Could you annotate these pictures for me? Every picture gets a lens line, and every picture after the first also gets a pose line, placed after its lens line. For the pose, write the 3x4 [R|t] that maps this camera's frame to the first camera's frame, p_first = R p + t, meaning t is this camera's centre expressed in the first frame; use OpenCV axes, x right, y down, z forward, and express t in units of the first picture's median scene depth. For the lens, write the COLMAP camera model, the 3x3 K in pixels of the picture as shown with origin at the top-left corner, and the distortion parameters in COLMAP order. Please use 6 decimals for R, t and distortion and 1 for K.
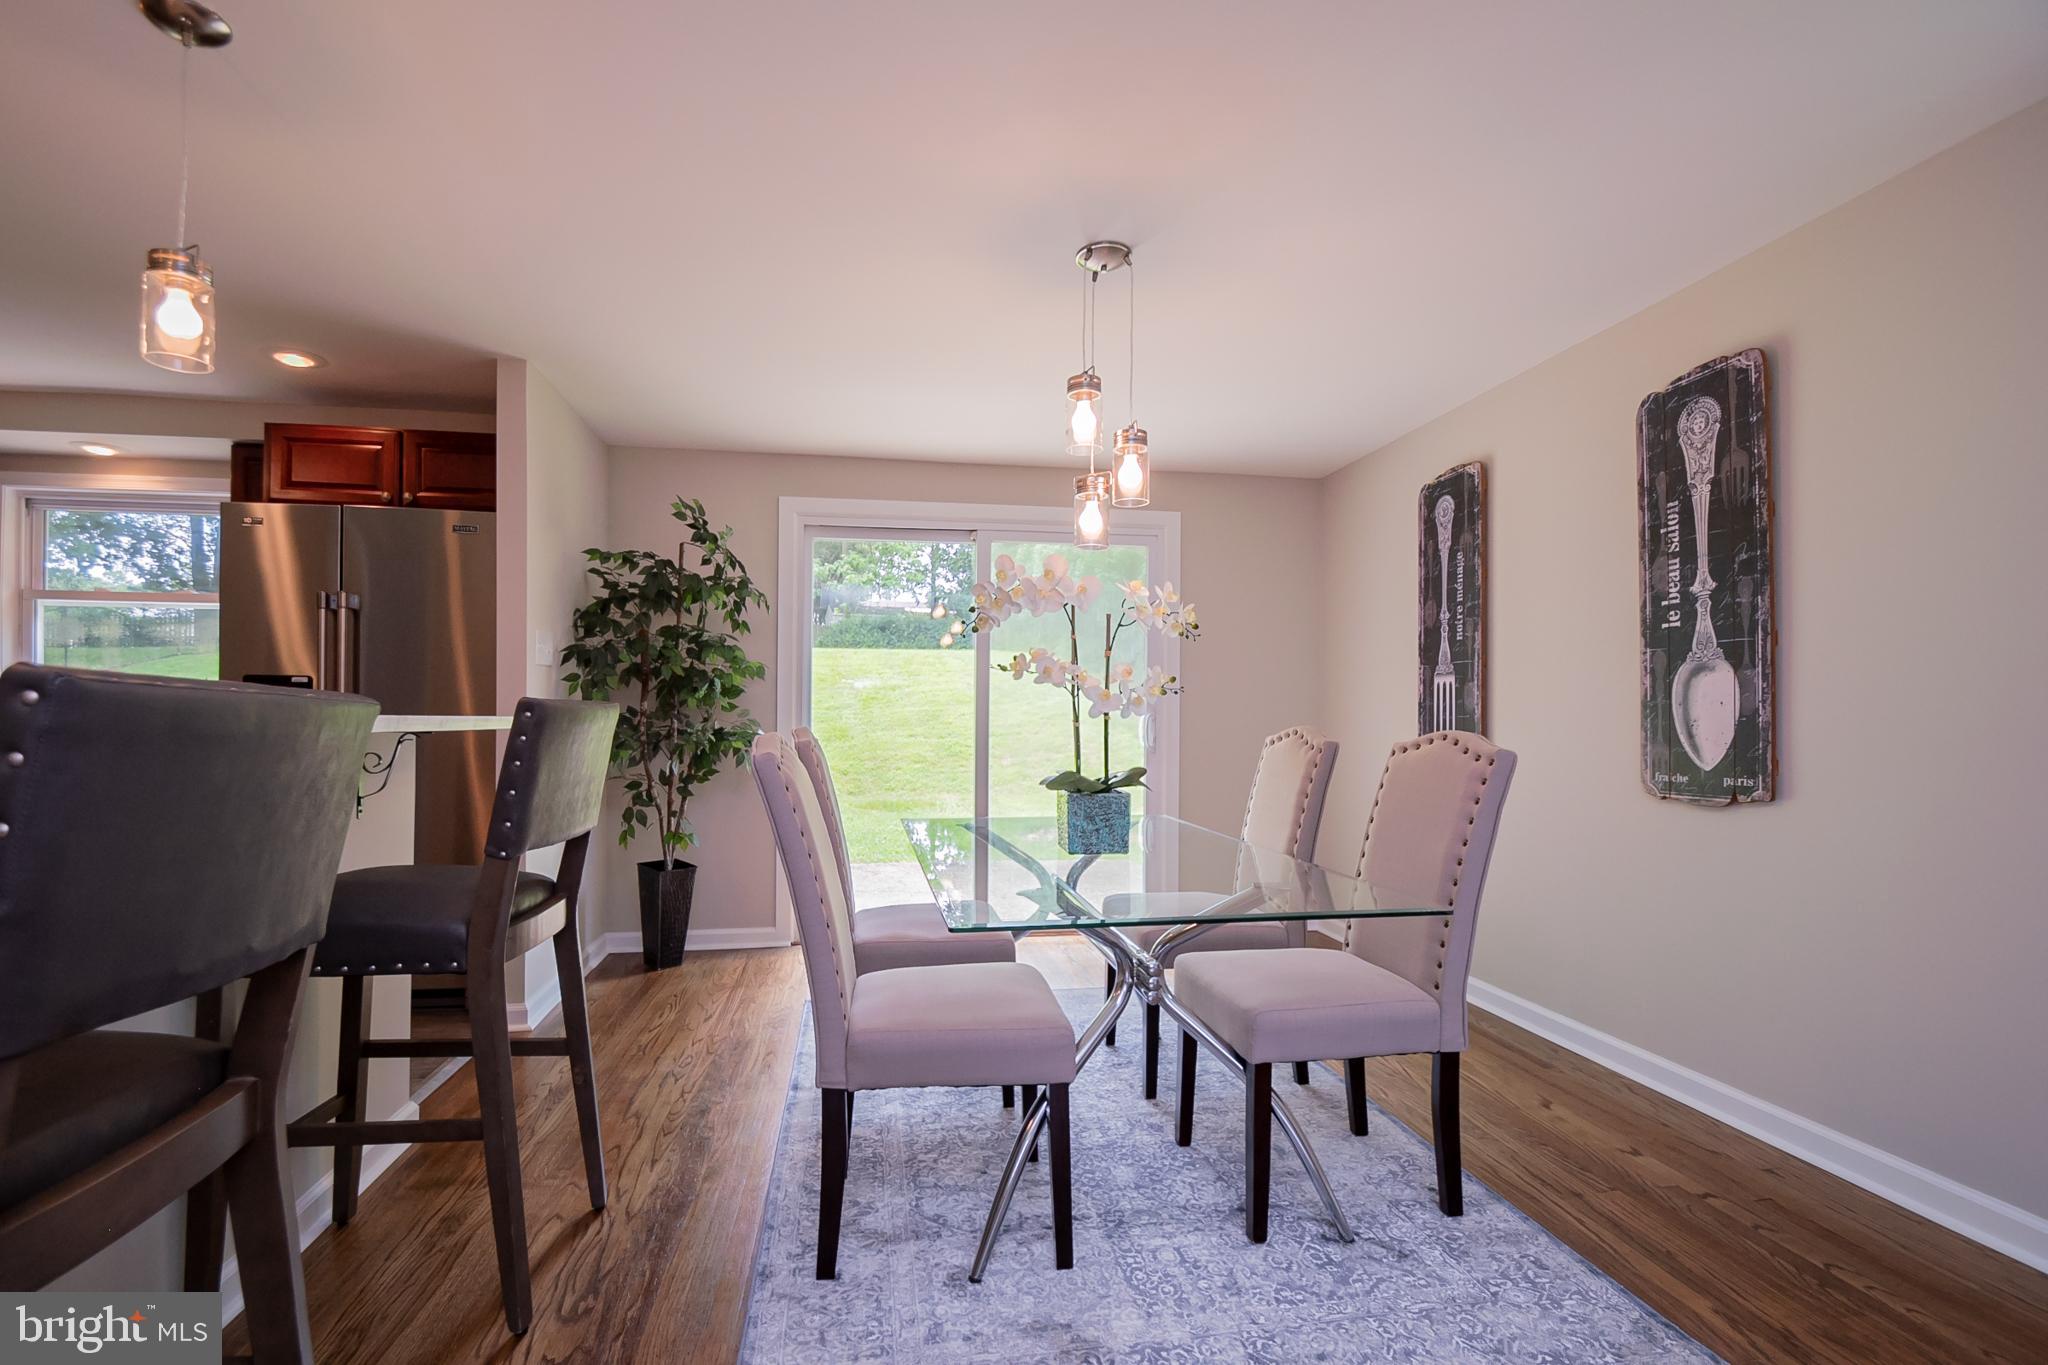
lens RADIAL K [[899.1, 0, 999.3], [0, 899.1, 719.6], [0, 0, 1]] dist [0.012602, -0.016347]
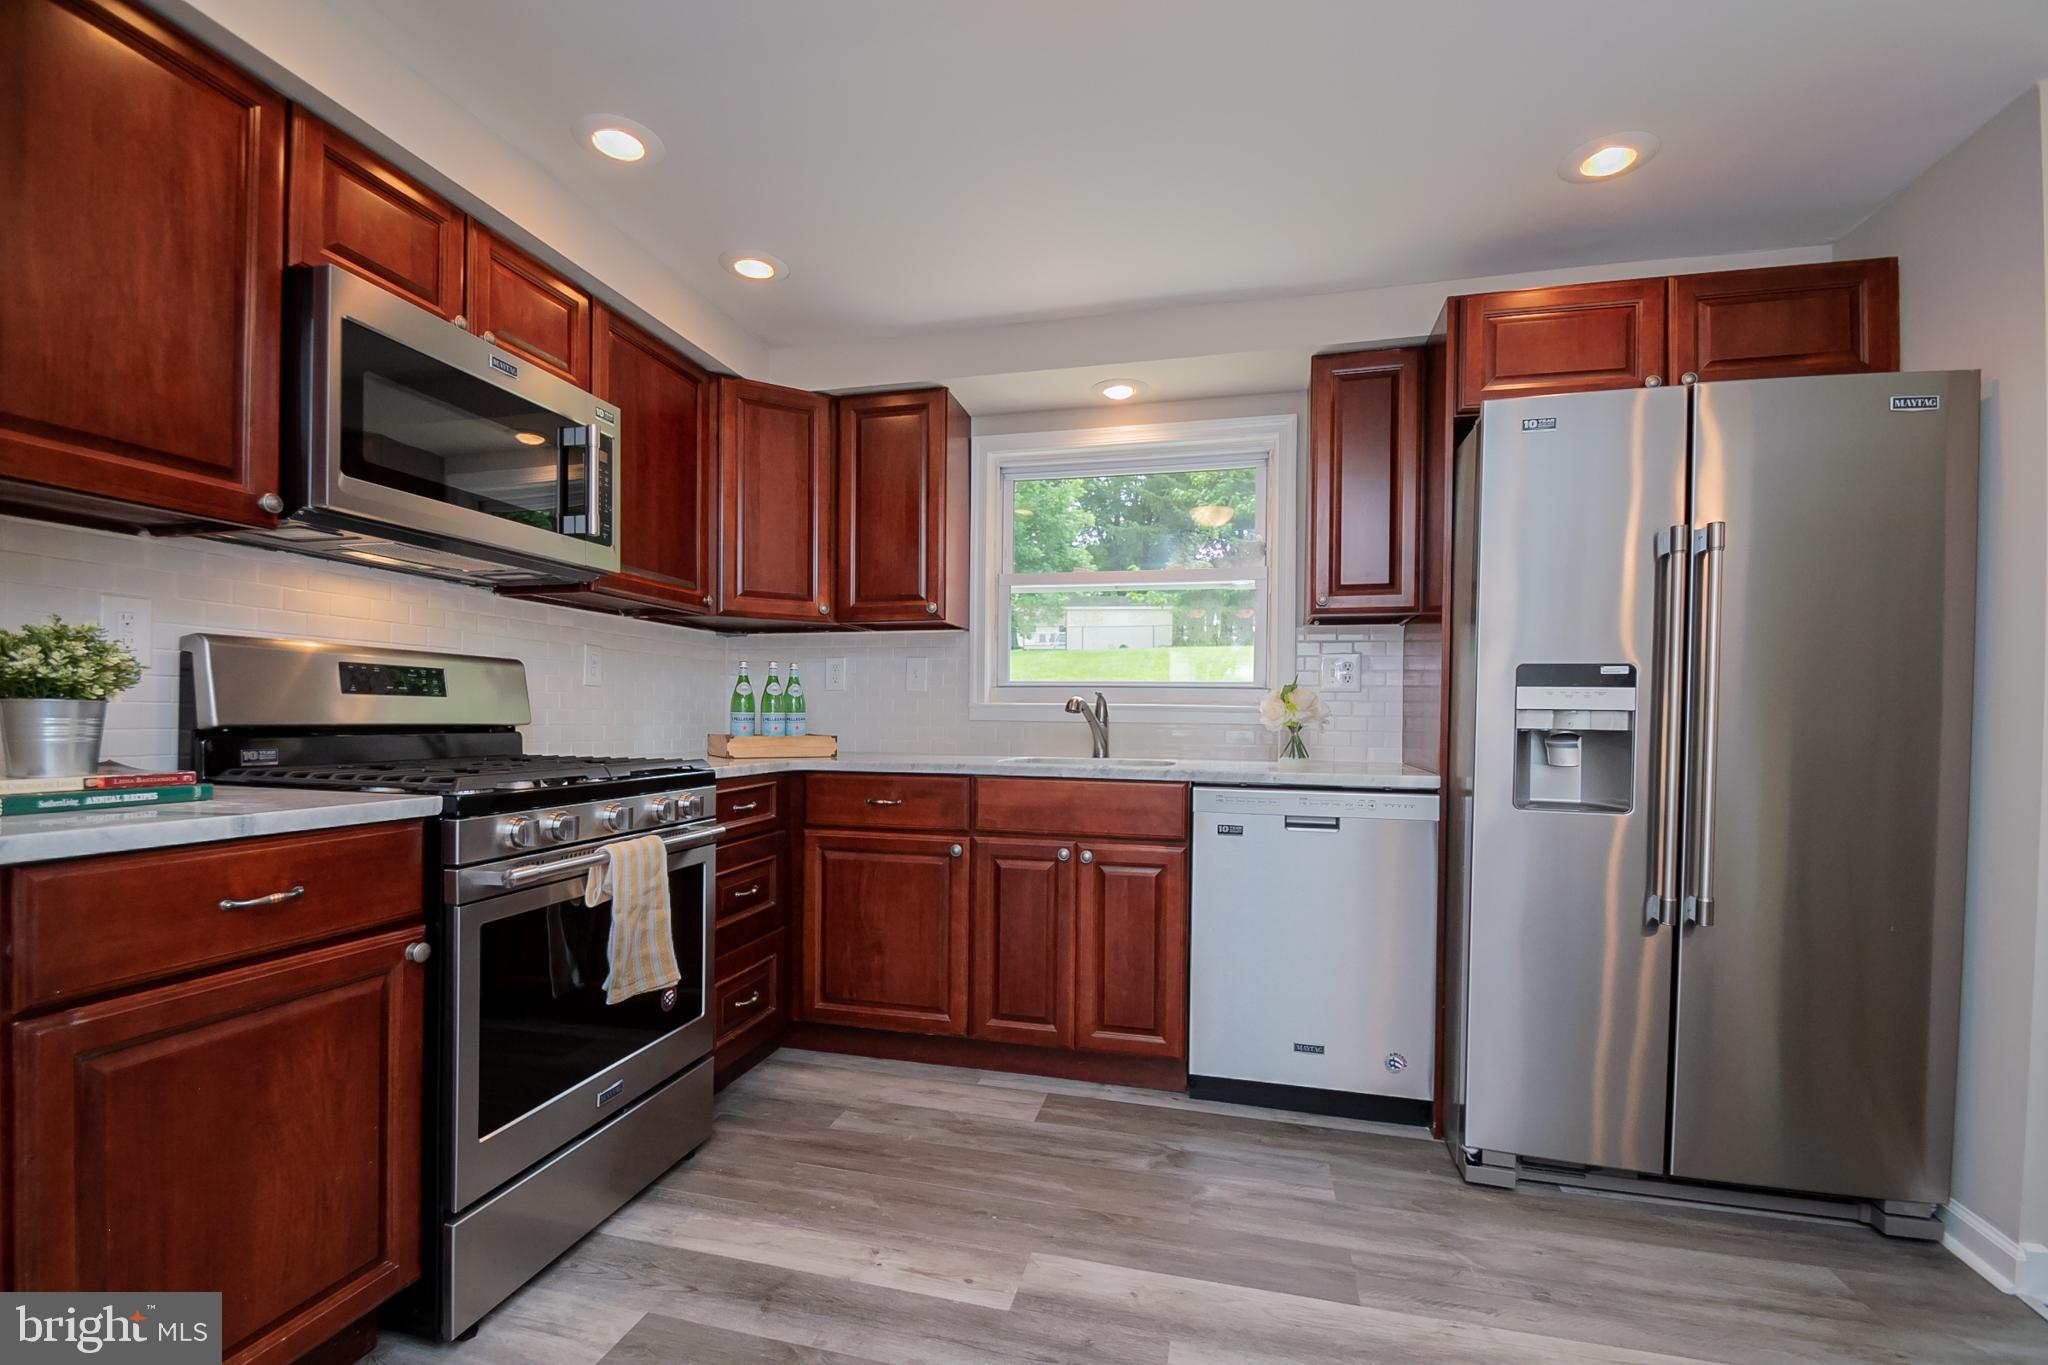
lens RADIAL K [[899.1, 0, 999.3], [0, 899.1, 719.6], [0, 0, 1]] dist [0.012602, -0.016347]
pose [[0.918144, 0.003512, -0.396230, -0.828631], [-0.004615, 0.999988, -0.001831, -0.006582], [0.396219, 0.003510, 0.918149, 0.229312]]
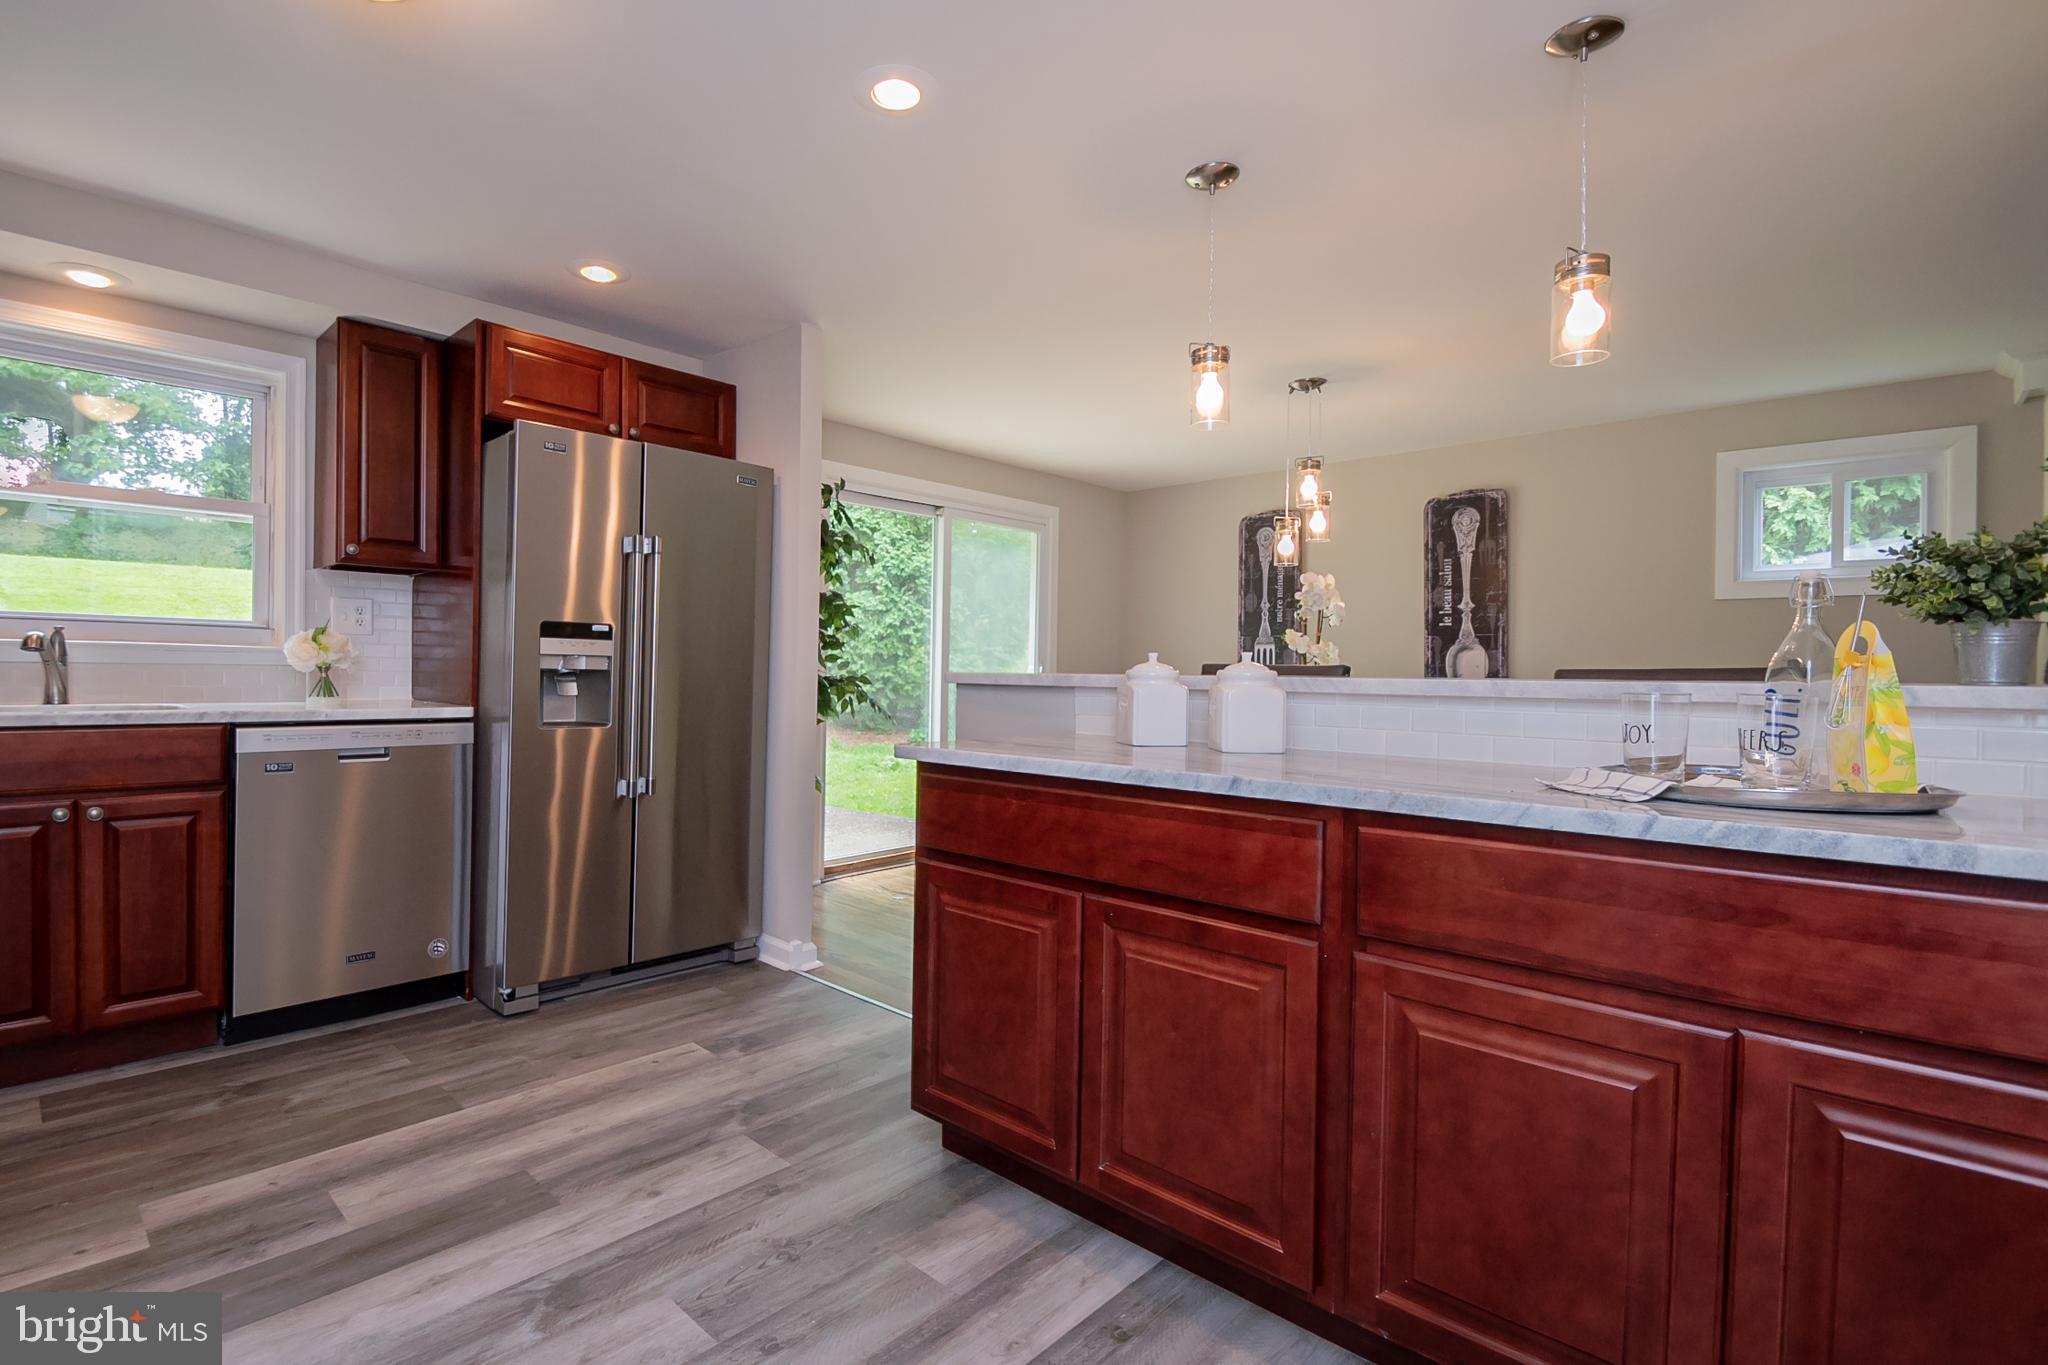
lens RADIAL K [[965.4, 0, 931.3], [0, 965.4, 675.1], [0, 0, 1]] dist [0.010698, -0.013199]
pose [[0.802353, -0.000064, 0.596850, -0.981449], [-0.007019, 0.999930, 0.009543, -0.008188], [-0.596809, -0.011846, 0.802296, 0.015236]]
